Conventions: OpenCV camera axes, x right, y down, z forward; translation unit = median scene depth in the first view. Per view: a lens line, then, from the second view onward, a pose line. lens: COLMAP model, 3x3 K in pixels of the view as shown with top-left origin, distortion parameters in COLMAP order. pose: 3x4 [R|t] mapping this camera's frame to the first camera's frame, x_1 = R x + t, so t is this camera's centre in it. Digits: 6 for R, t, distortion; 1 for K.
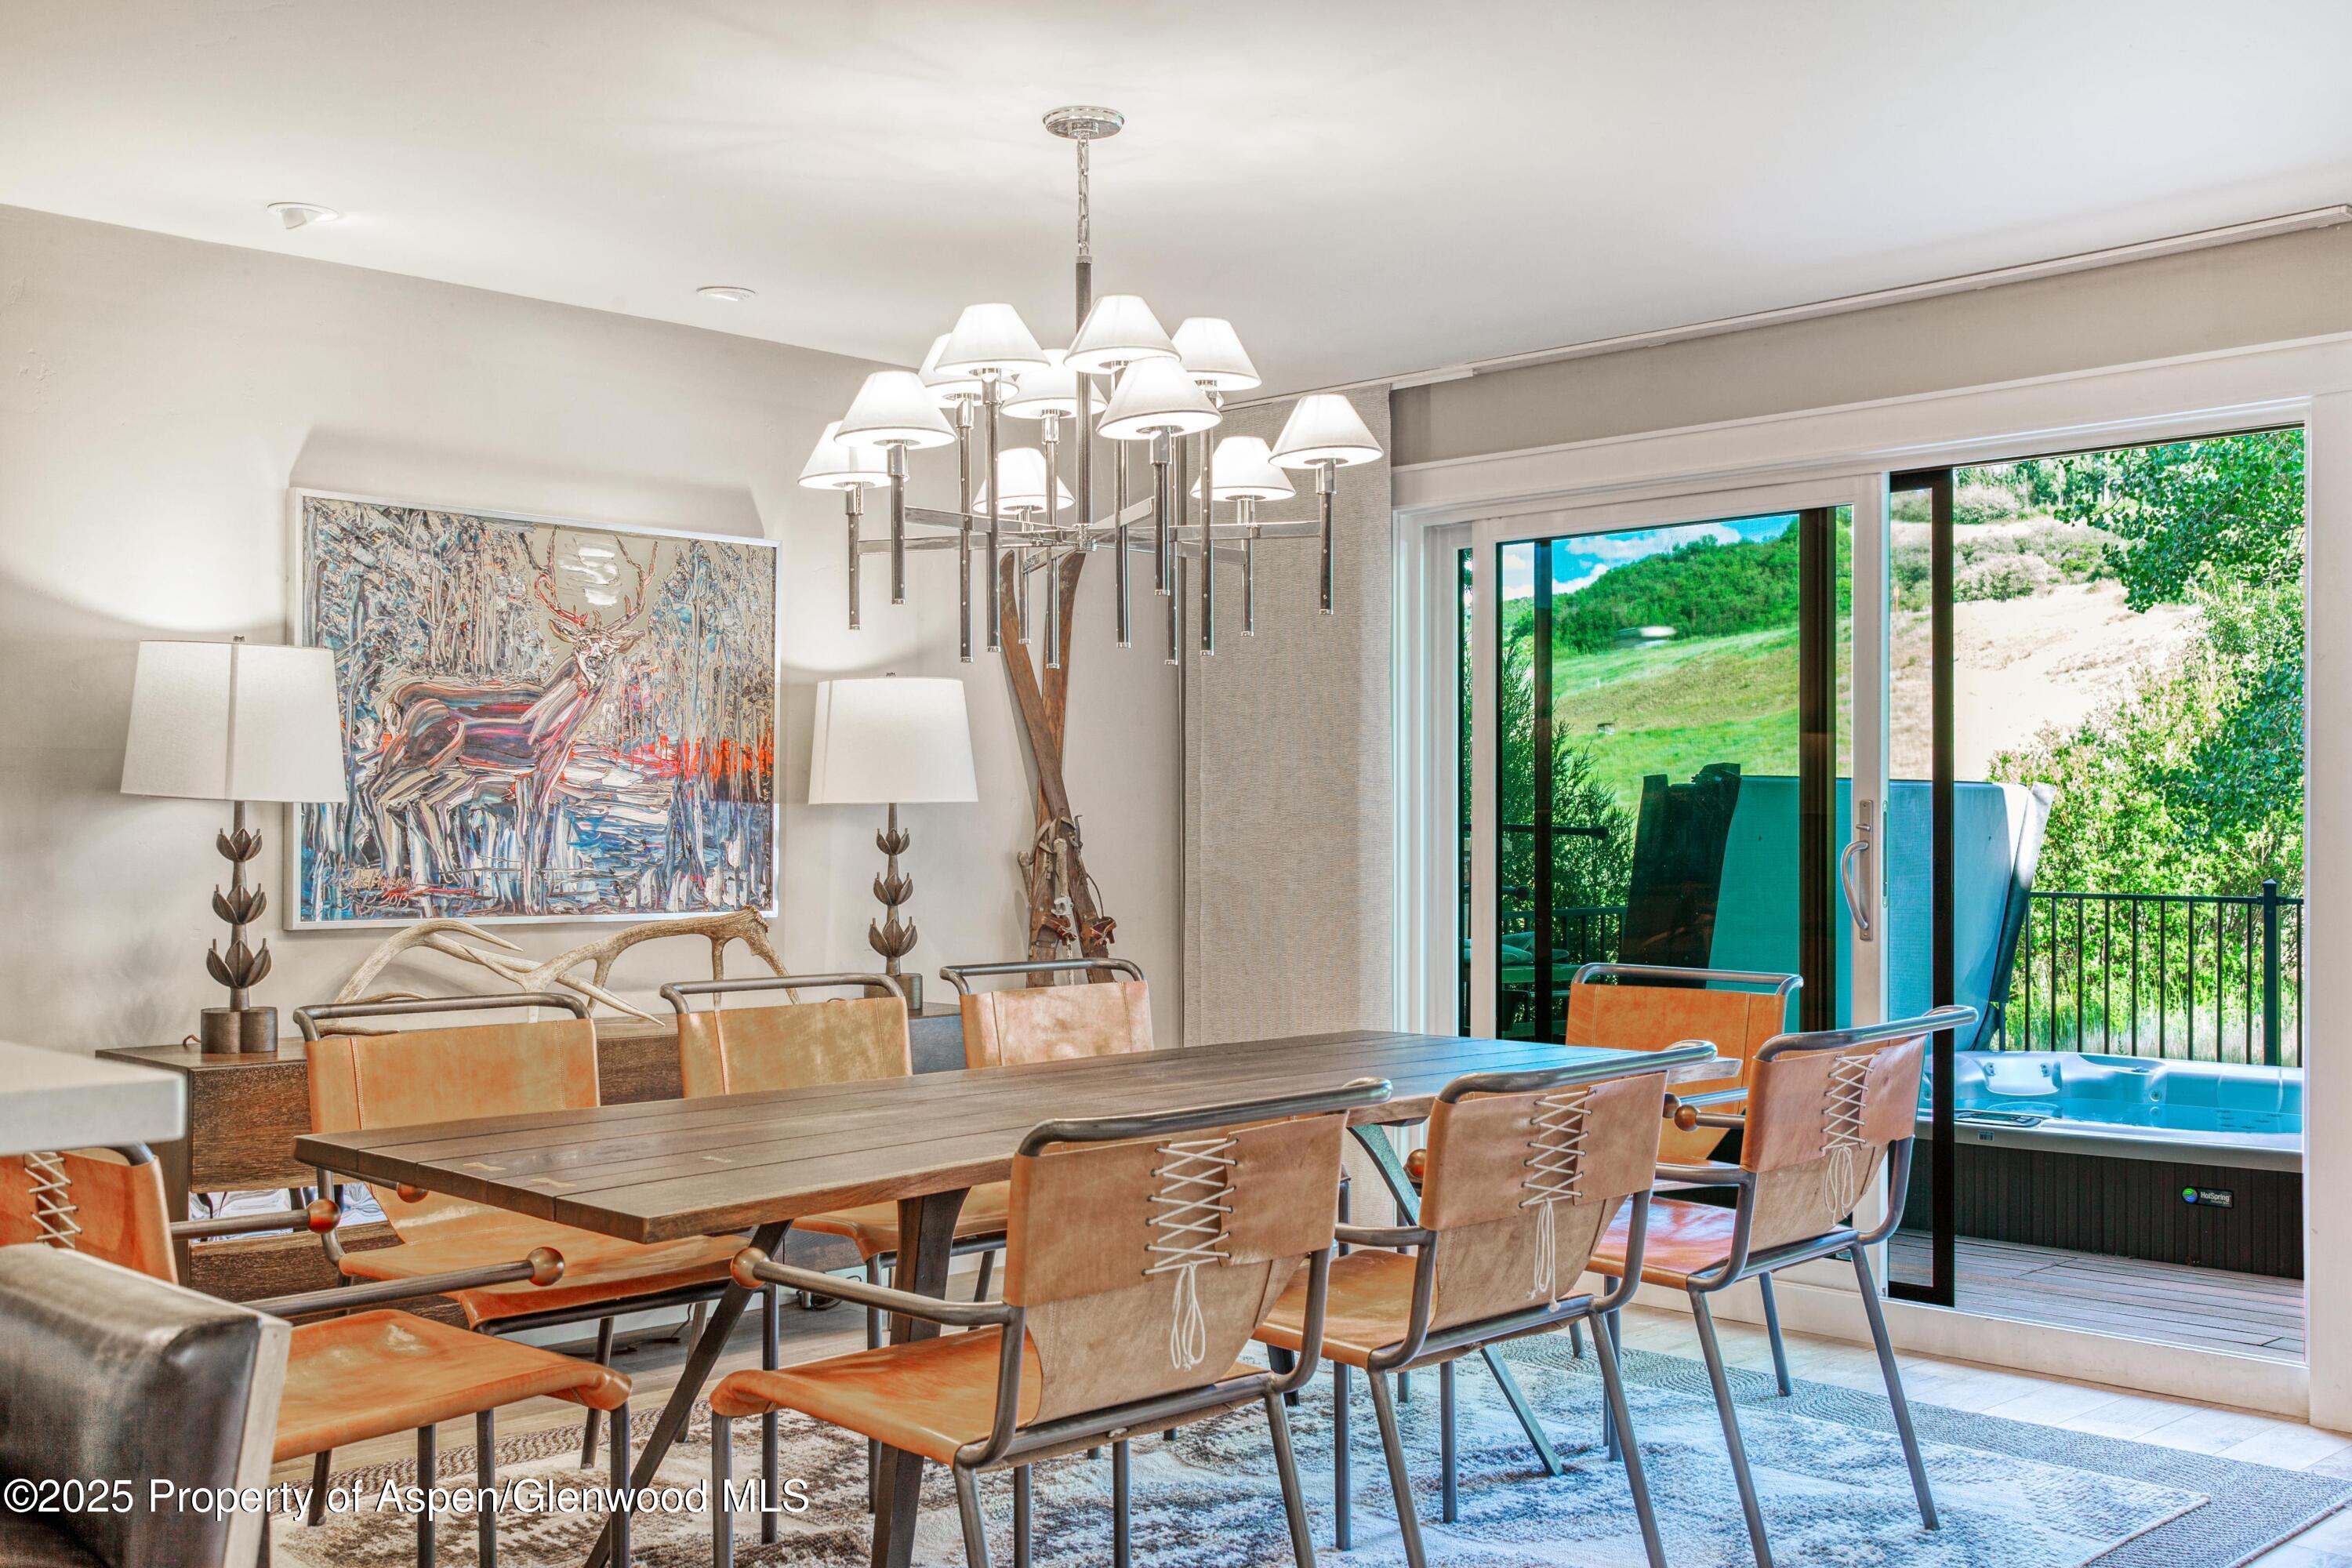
lens RADIAL K [[2393.8, 0, 1269.9], [0, 2393.8, 794.2], [0, 0, 1]] dist [0.015781, 0.006943]
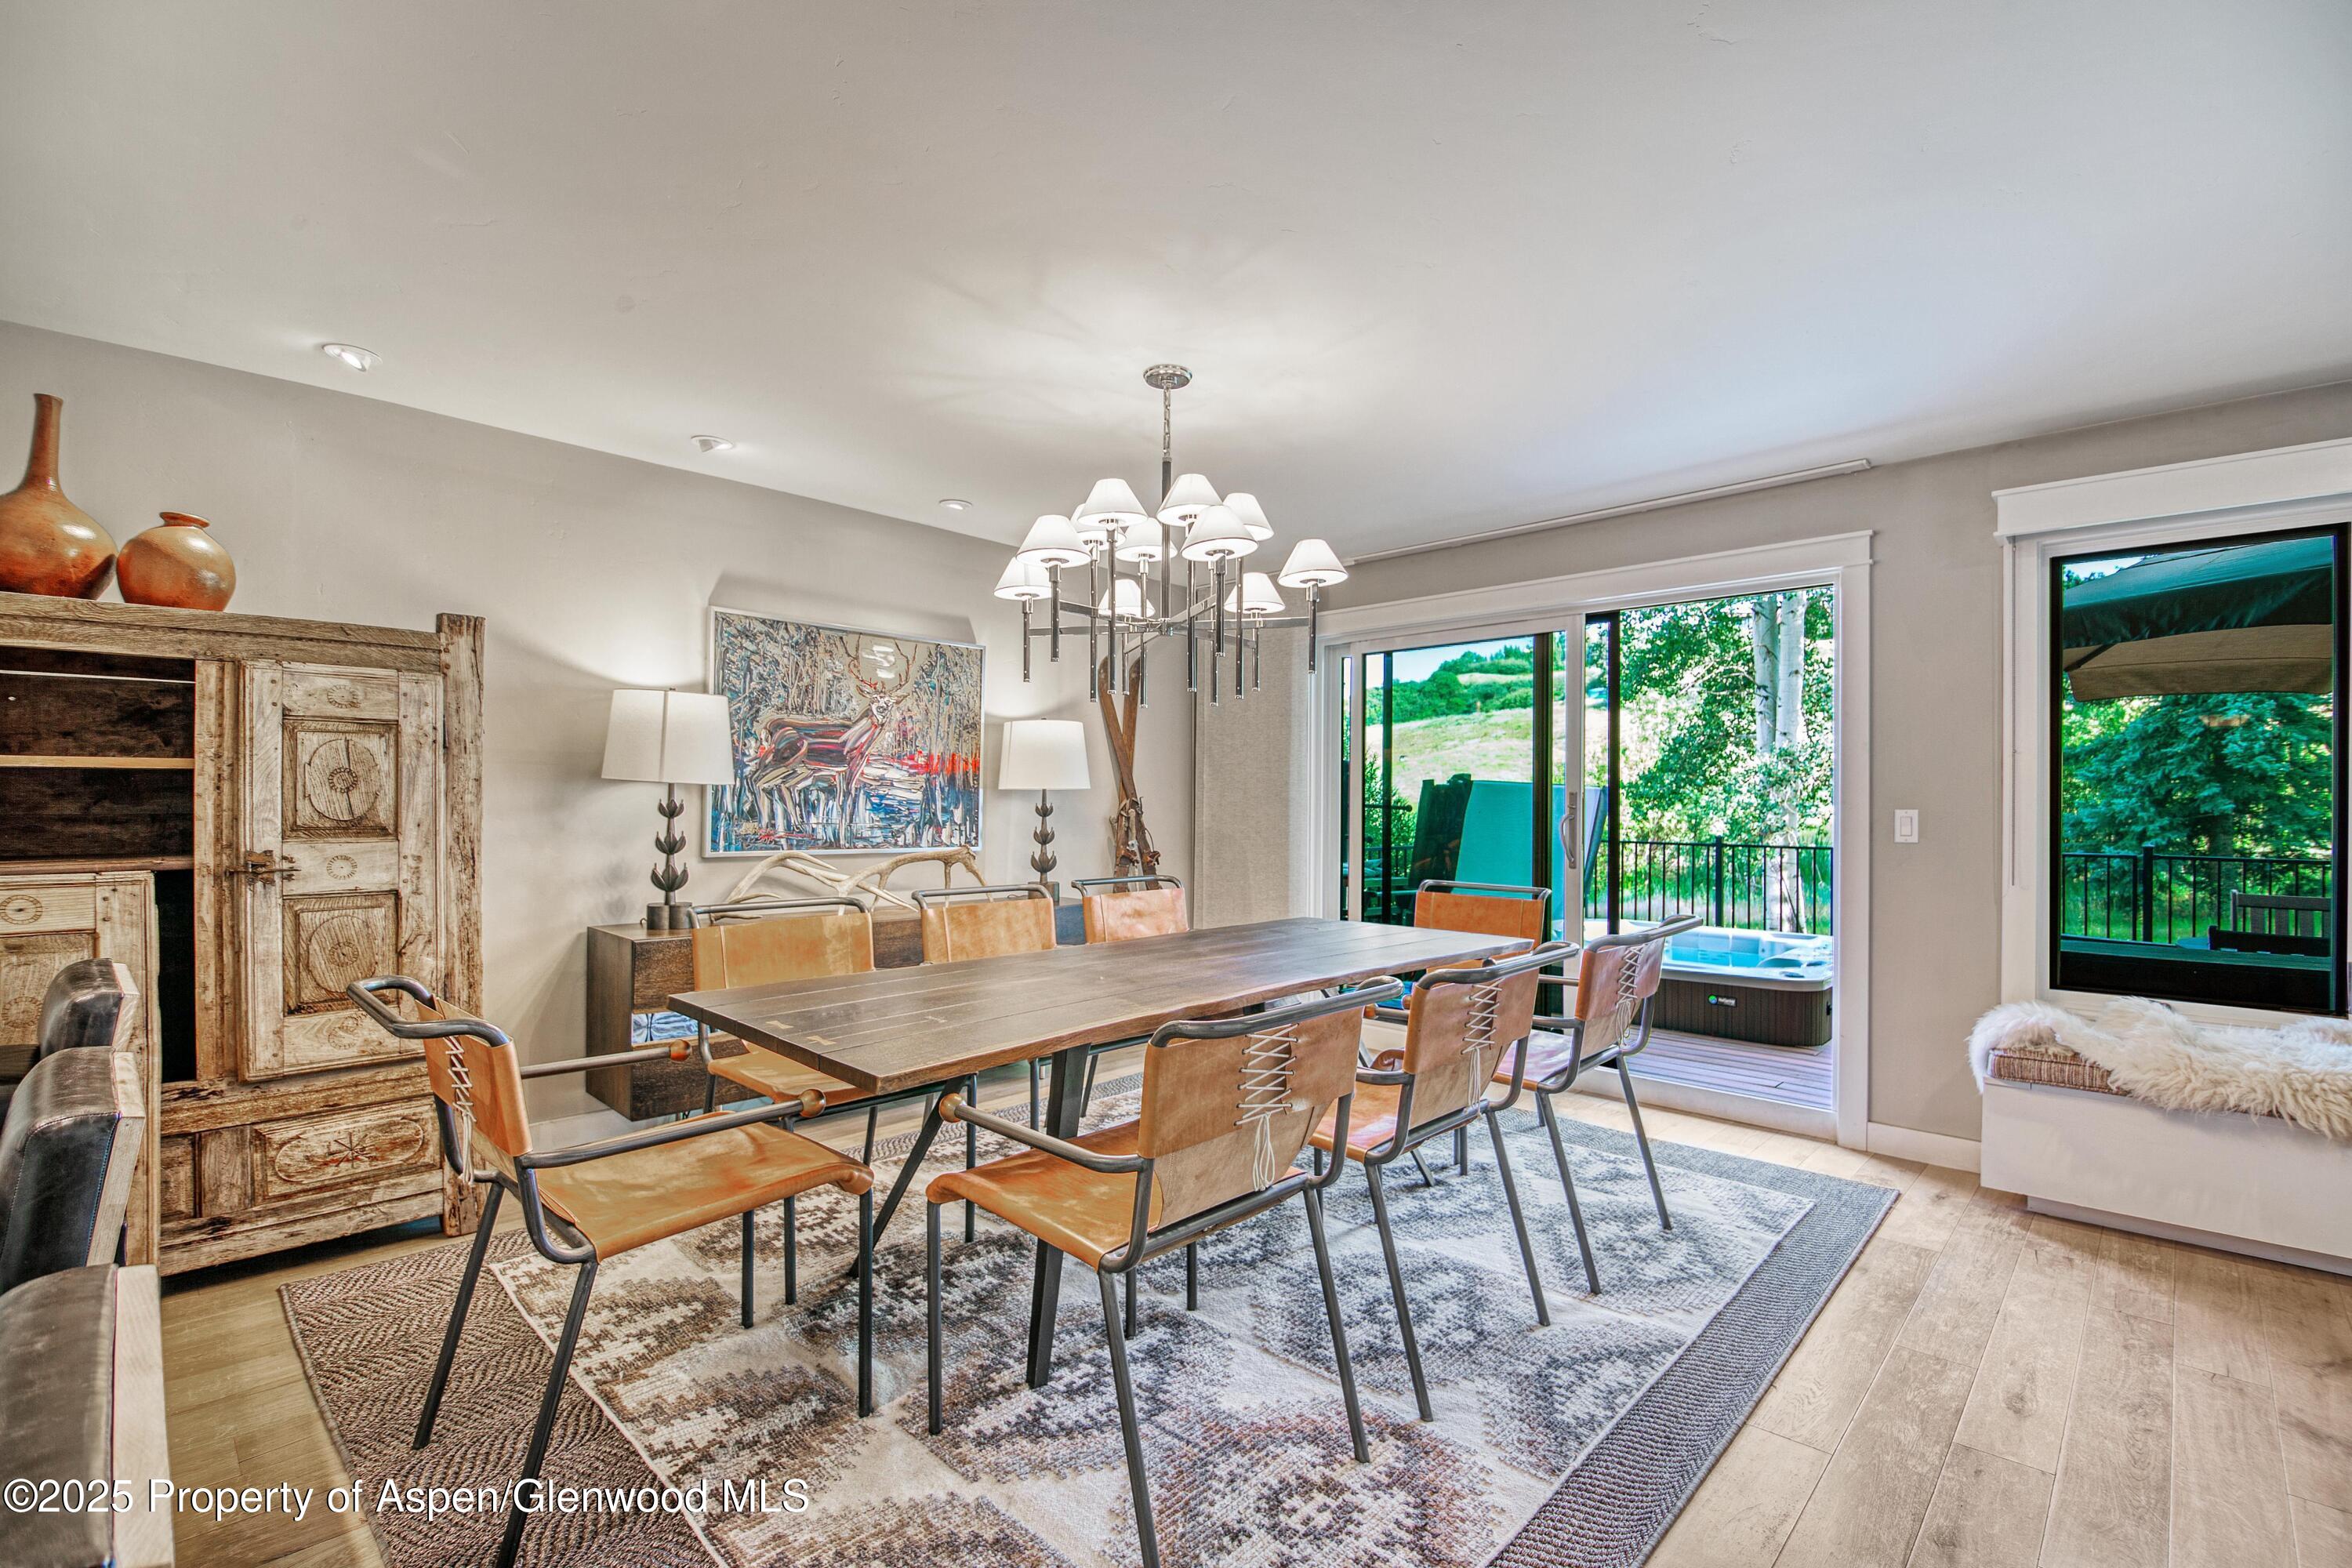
lens RADIAL K [[1031.3, 0, 1176.0], [0, 1031.3, 784.0], [0, 0, 1]] dist [0.000406, -0.000183]
pose [[0.999742, 0.008234, -0.021181, -0.045840], [-0.008377, 0.999943, -0.006678, 0.004882], [0.021125, 0.006853, 0.999753, 0.243617]]
